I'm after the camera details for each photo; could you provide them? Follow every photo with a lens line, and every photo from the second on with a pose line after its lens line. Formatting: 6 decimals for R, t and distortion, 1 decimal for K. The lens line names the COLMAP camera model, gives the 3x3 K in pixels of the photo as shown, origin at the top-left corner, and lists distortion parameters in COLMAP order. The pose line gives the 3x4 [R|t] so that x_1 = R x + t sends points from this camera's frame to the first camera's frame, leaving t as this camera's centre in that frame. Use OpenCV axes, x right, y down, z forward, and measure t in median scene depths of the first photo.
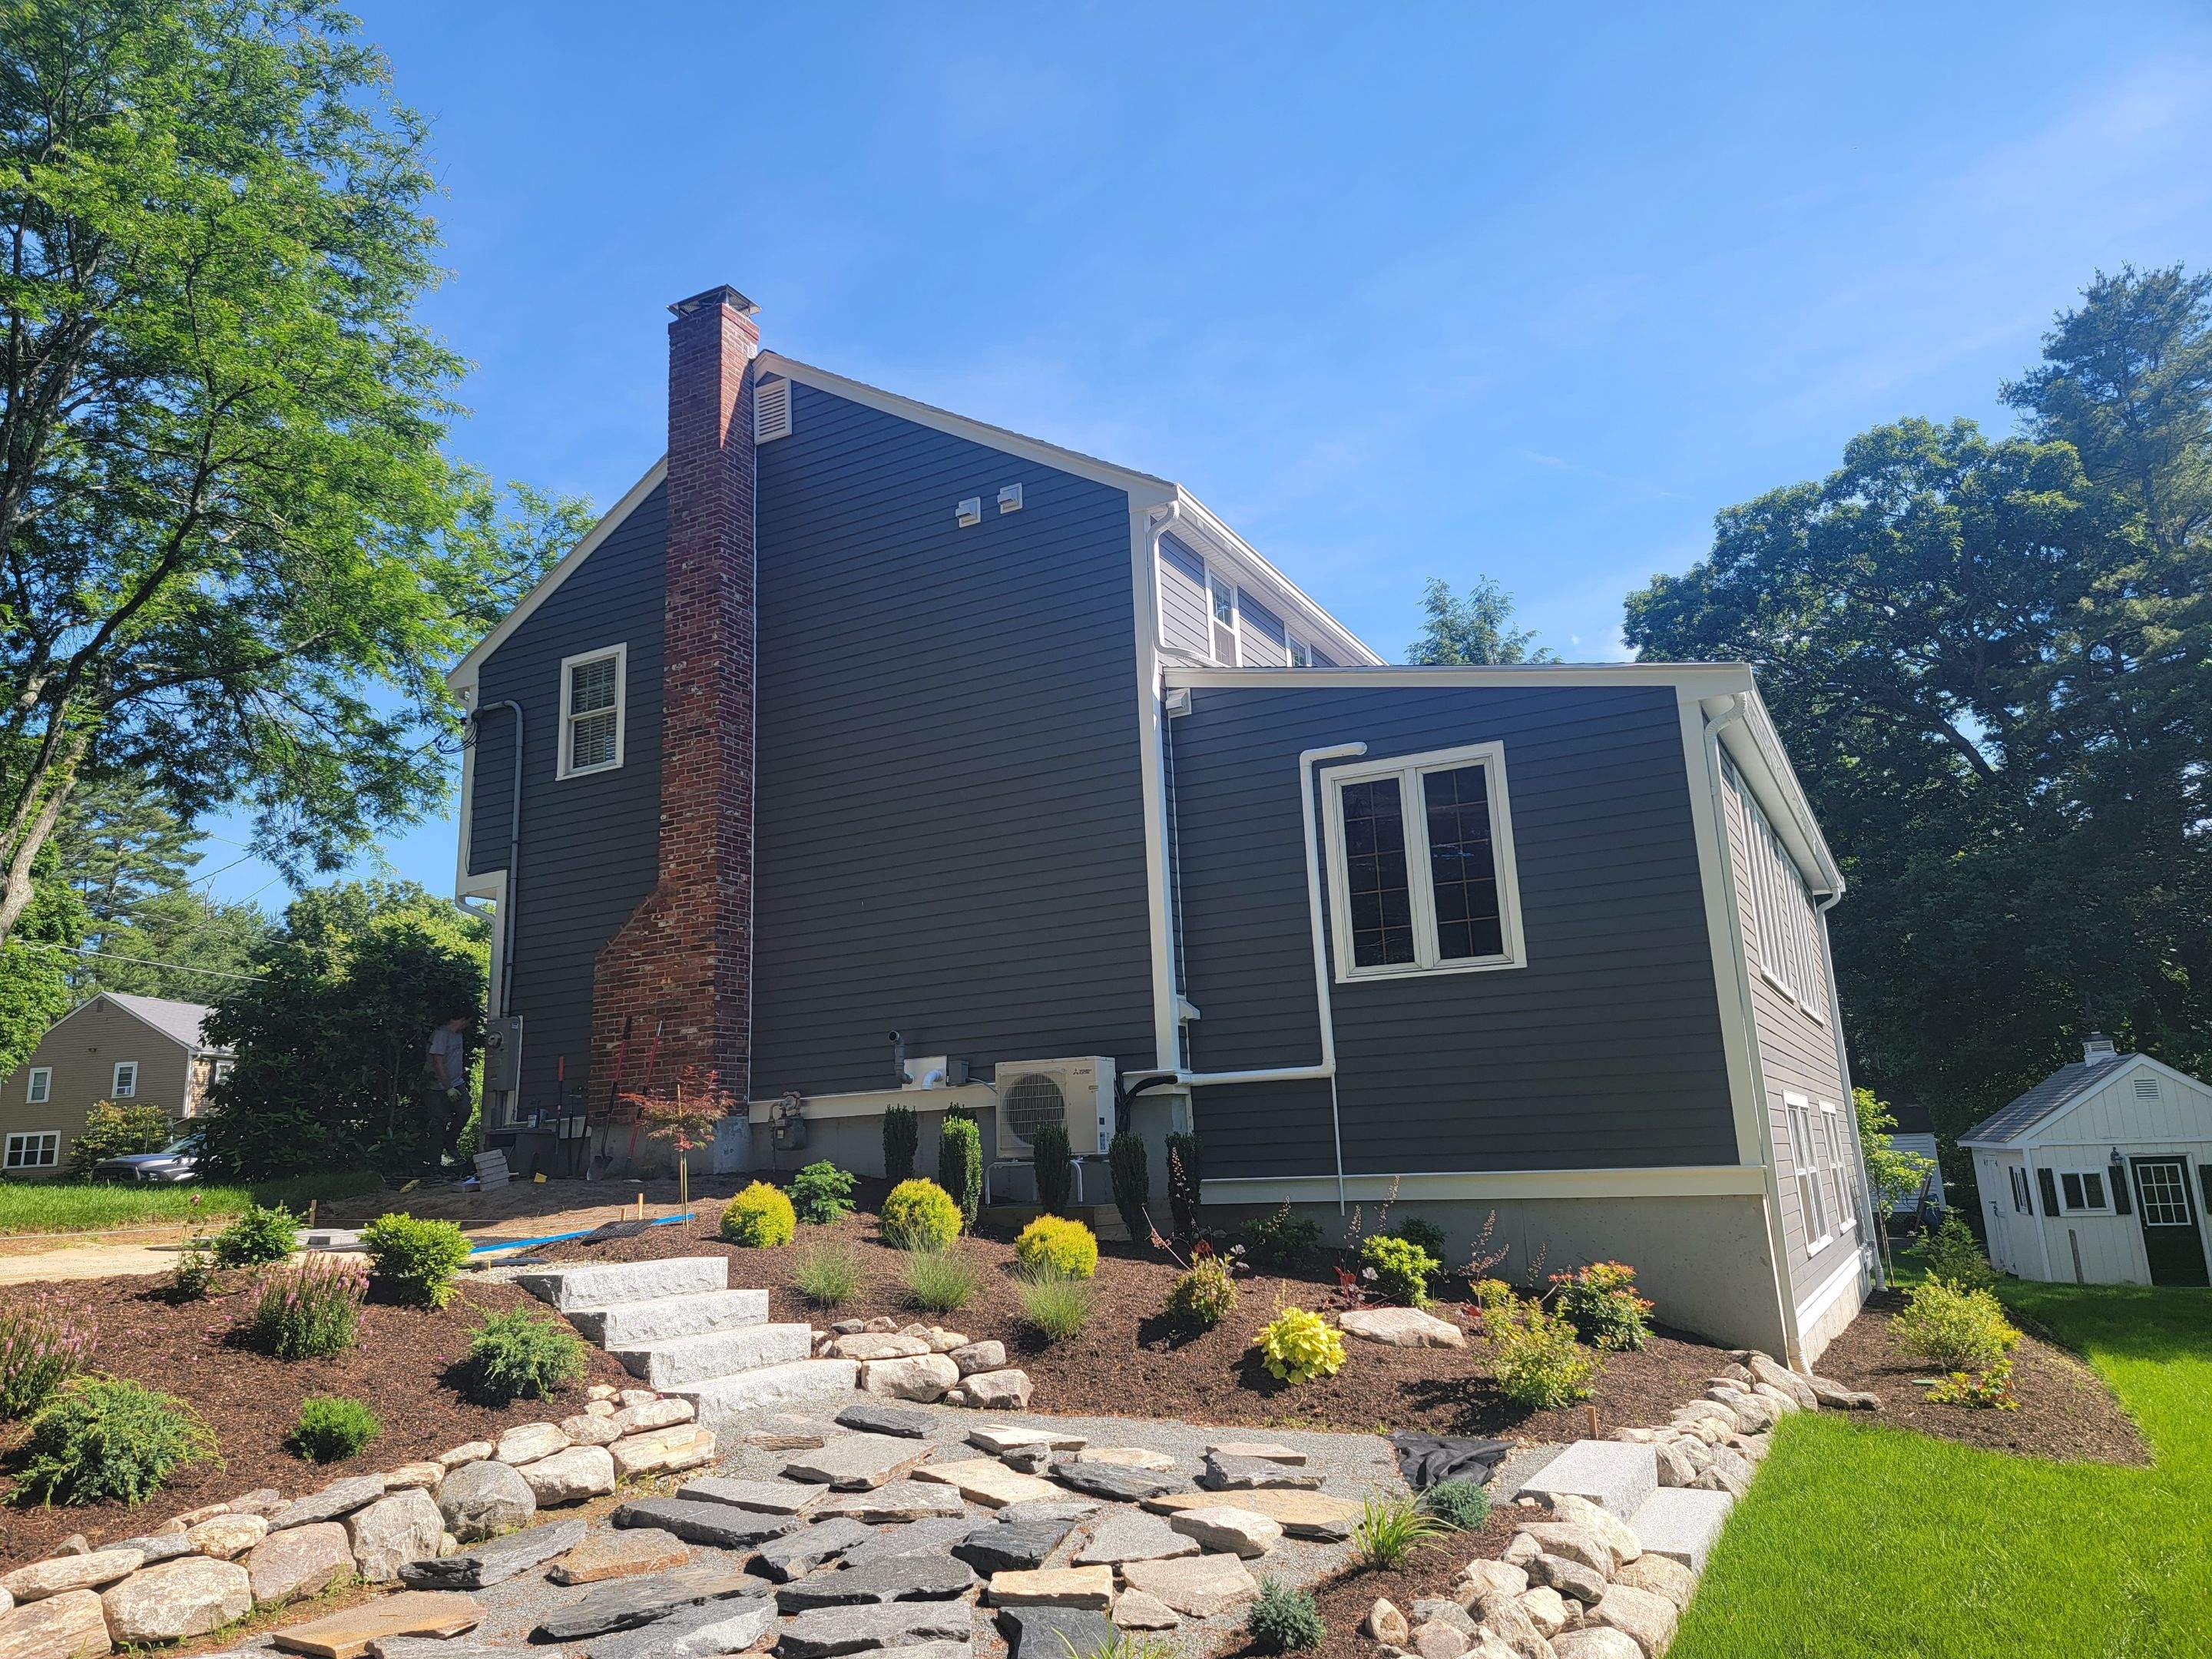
lens RADIAL K [[1539.4, 0, 1099.0], [0, 1539.4, 813.4], [0, 0, 1]] dist [0.097184, -0.088842]
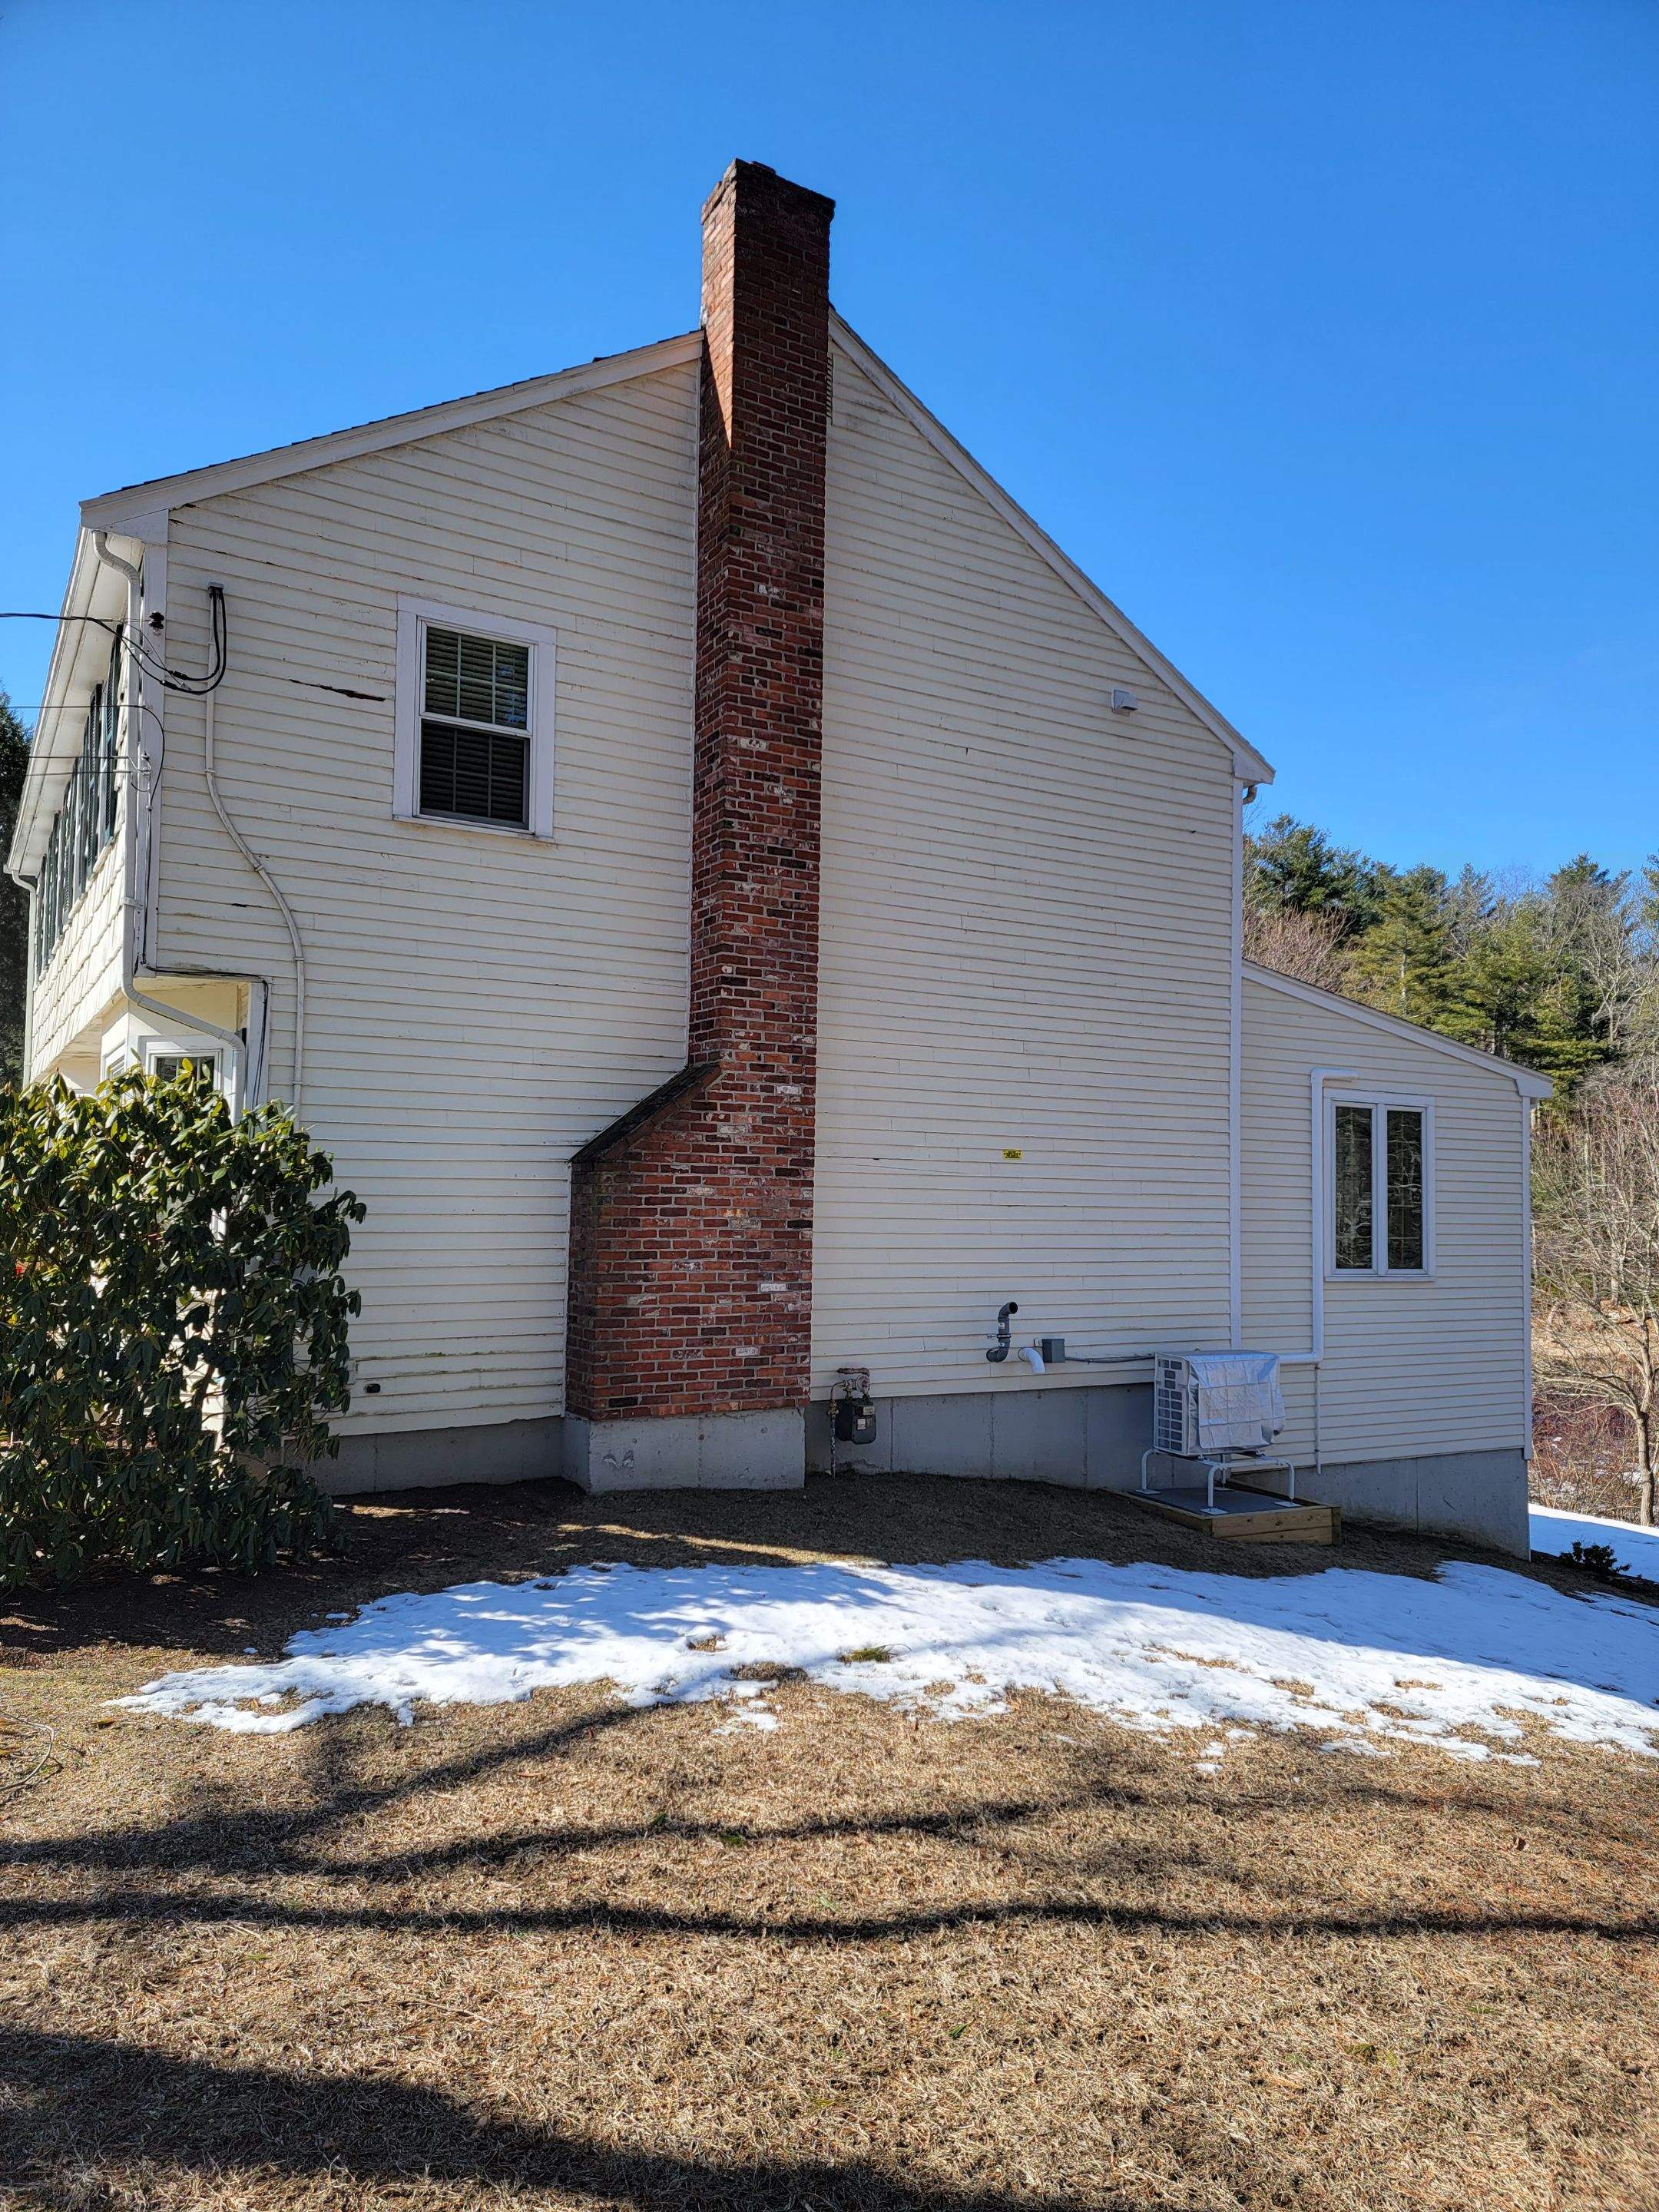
lens RADIAL K [[1494.9, 0, 818.7], [0, 1494.9, 1124.5], [0, 0, 1]] dist [0.102749, -0.078333]
pose [[0.521152, 0.090233, 0.848680, -0.841113], [-0.234094, 0.971371, 0.040473, 0.033666], [-0.820732, -0.219764, 0.527355, 0.630114]]
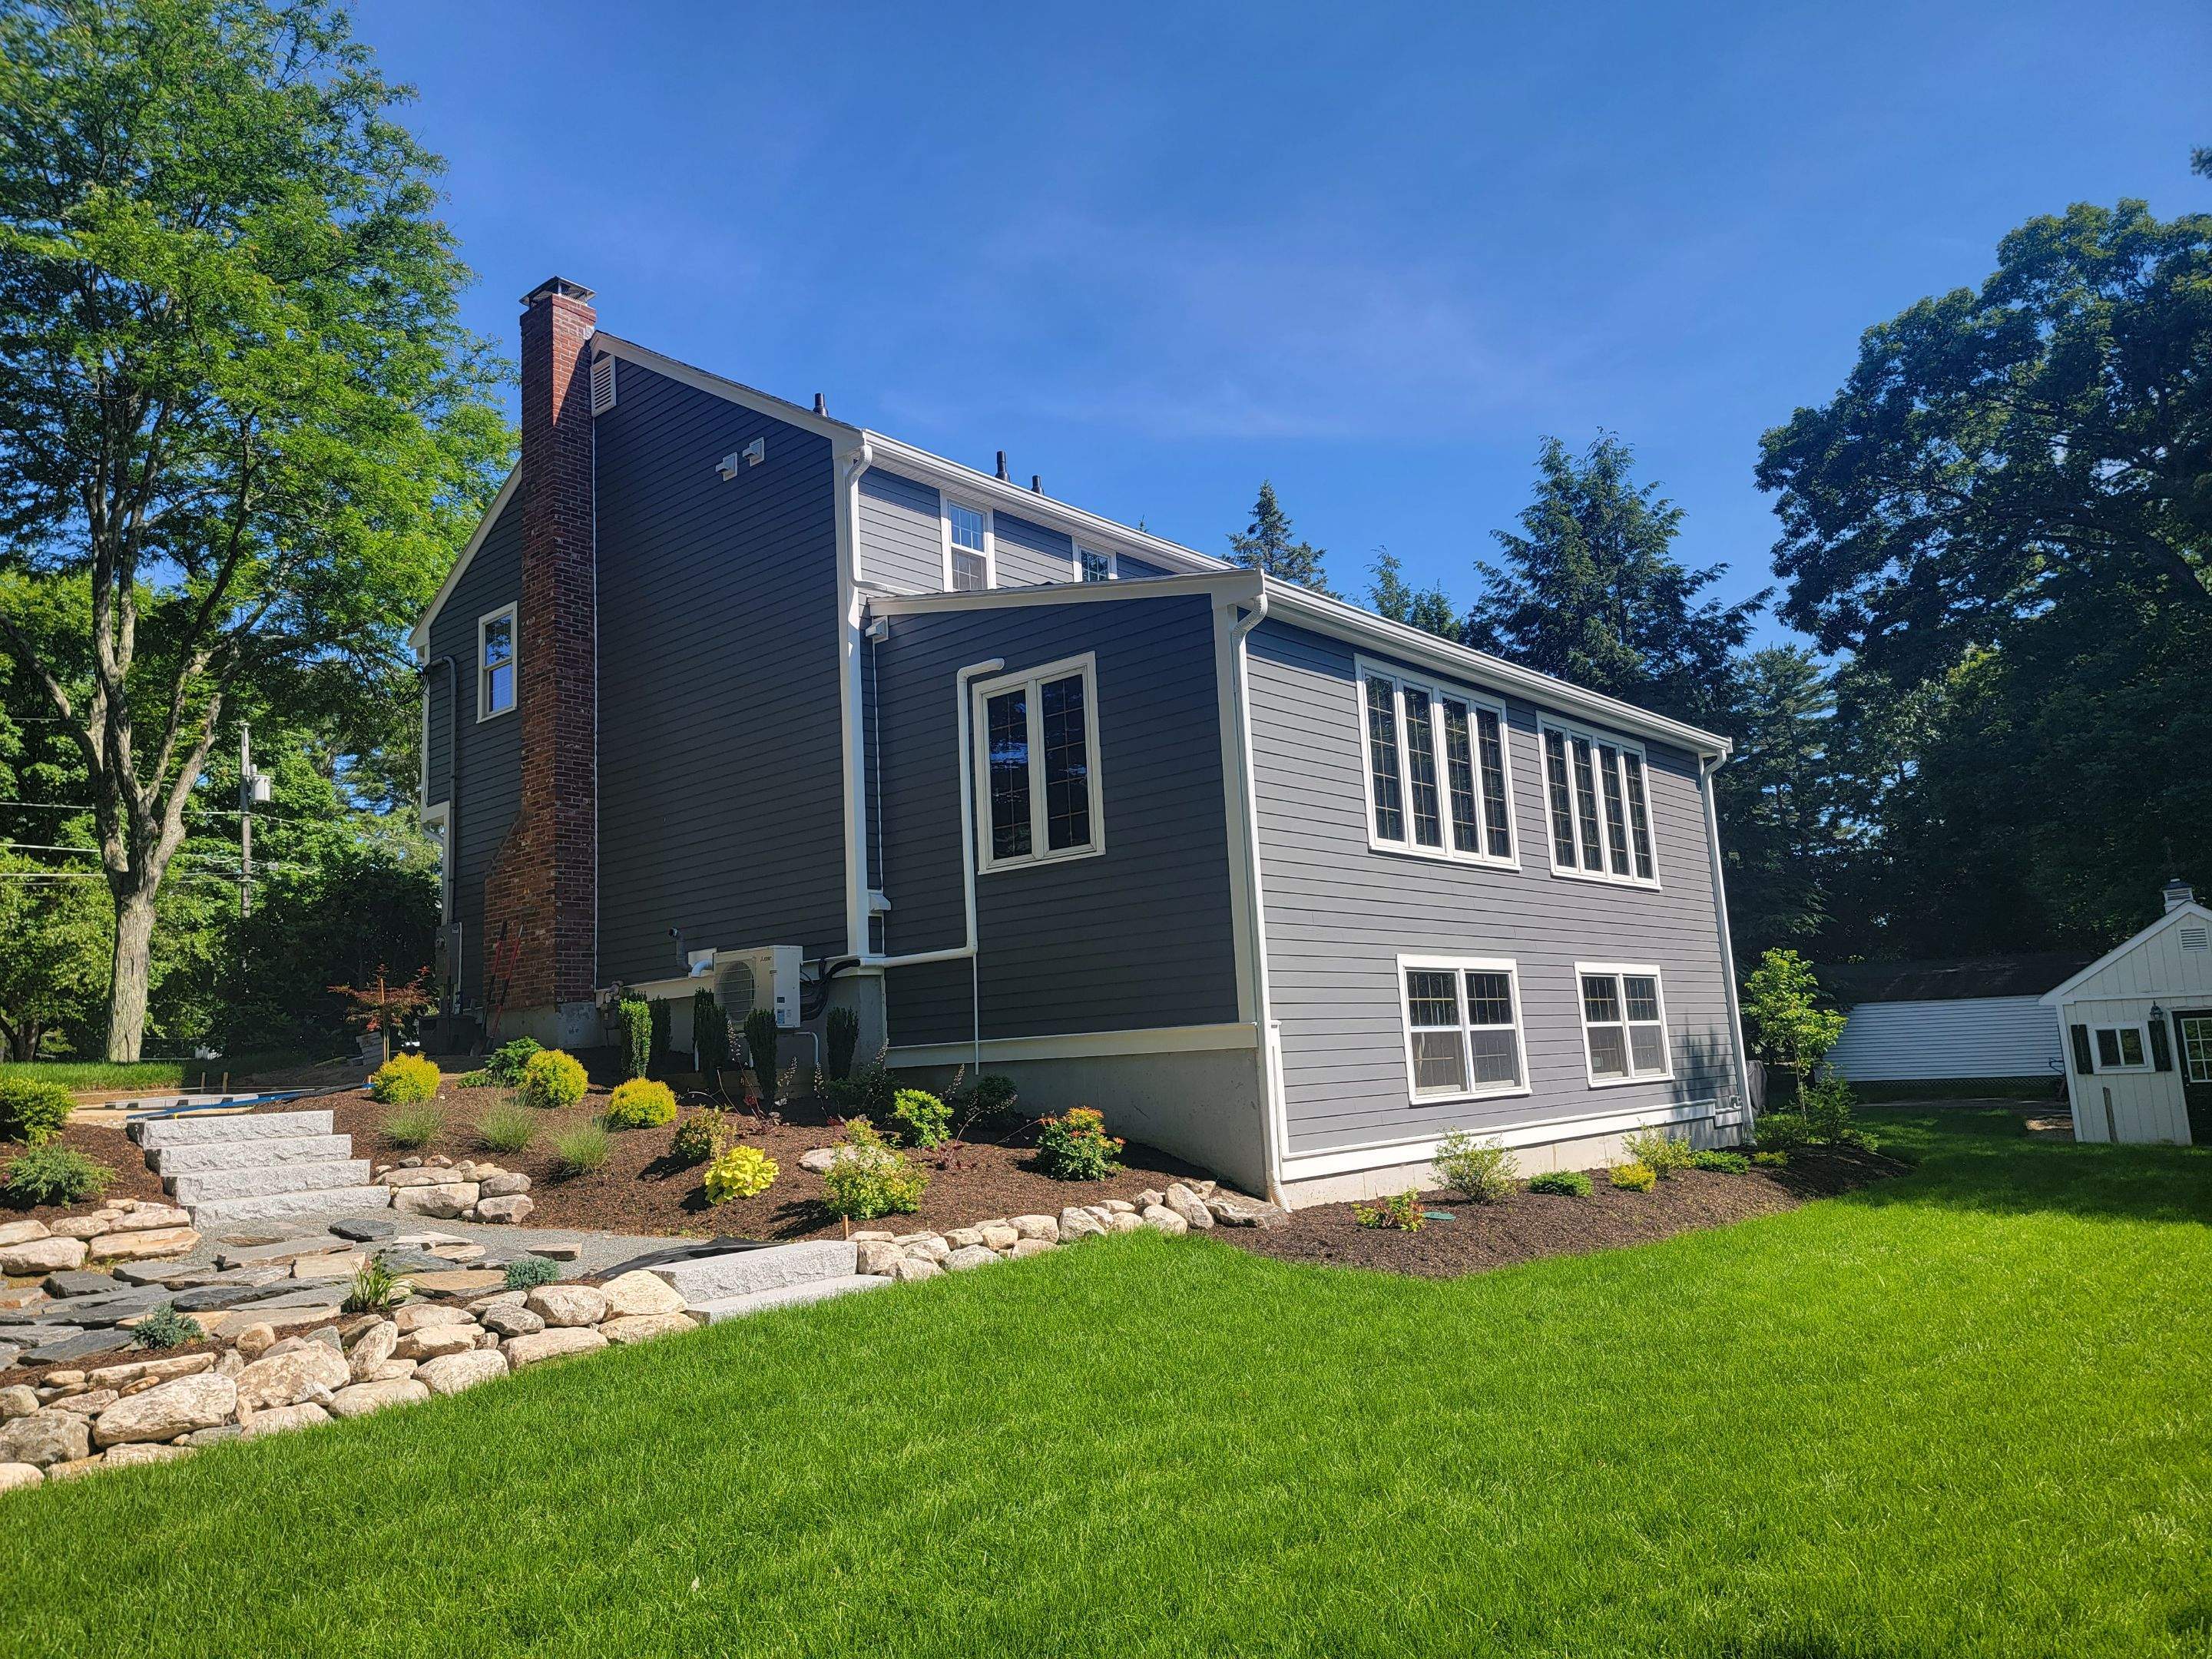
lens RADIAL K [[1549.7, 0, 1106.0], [0, 1549.7, 829.5], [0, 0, 1]] dist [0.079565, -0.060332]
pose [[0.976610, -0.044201, -0.210425, 0.407348], [0.061886, 0.995014, 0.078210, -0.005140], [0.205919, -0.089403, 0.974477, -0.070435]]
